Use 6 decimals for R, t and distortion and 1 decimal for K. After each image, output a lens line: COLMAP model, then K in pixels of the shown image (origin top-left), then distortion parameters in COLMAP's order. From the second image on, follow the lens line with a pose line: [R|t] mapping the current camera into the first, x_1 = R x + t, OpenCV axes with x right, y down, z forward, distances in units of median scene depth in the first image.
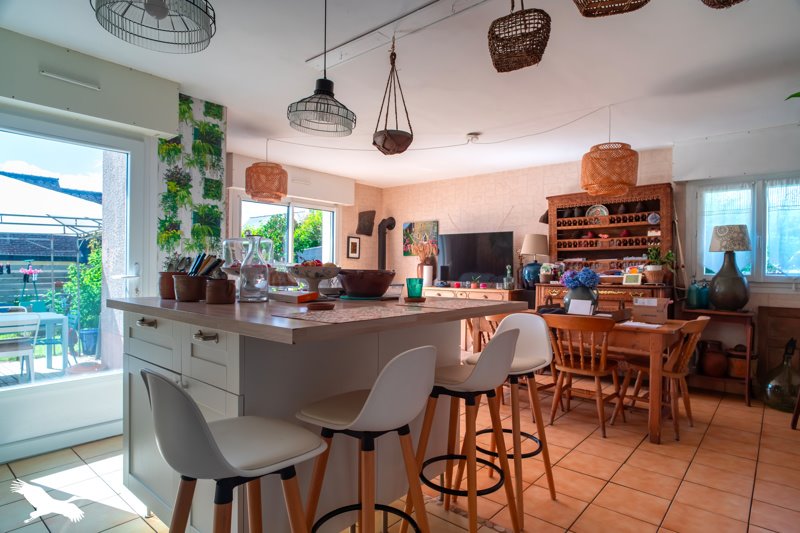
lens RADIAL K [[451.2, 0, 400.0], [0, 451.2, 266.5], [0, 0, 1]] dist [-0.013485, -0.000030]
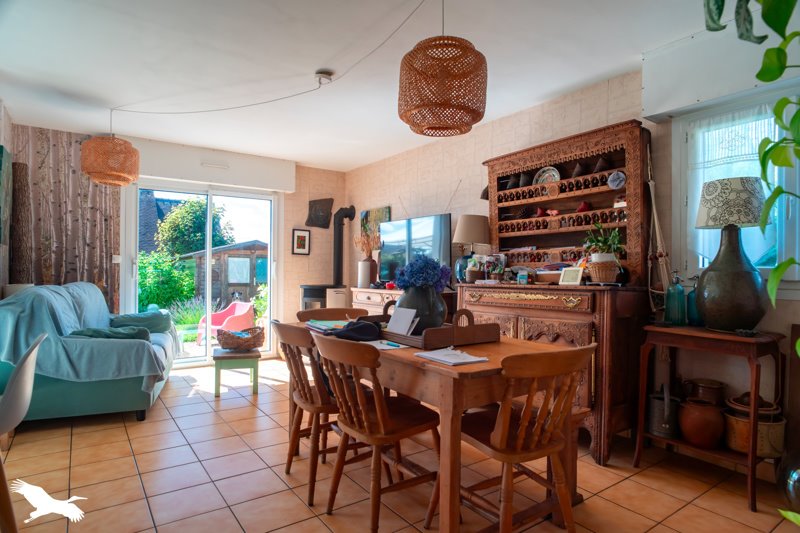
lens RADIAL K [[455.9, 0, 400.0], [0, 455.9, 266.5], [0, 0, 1]] dist [-0.020075, 0.000561]
pose [[0.970039, -0.006210, -0.242872, 0.393333], [0.004296, 0.999955, -0.008410, 0.016848], [0.242913, 0.007115, 0.970022, 0.289311]]
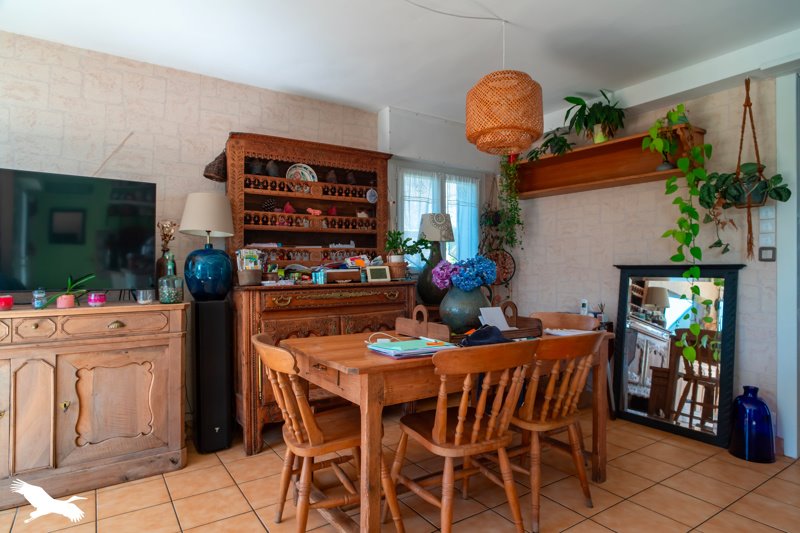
lens RADIAL K [[455.9, 0, 400.0], [0, 455.9, 266.5], [0, 0, 1]] dist [-0.020075, 0.000561]
pose [[0.268100, -0.008393, 0.963355, -0.172792], [-0.002451, 0.999953, 0.009394, 0.008028], [-0.963388, -0.004879, 0.268066, 0.685663]]
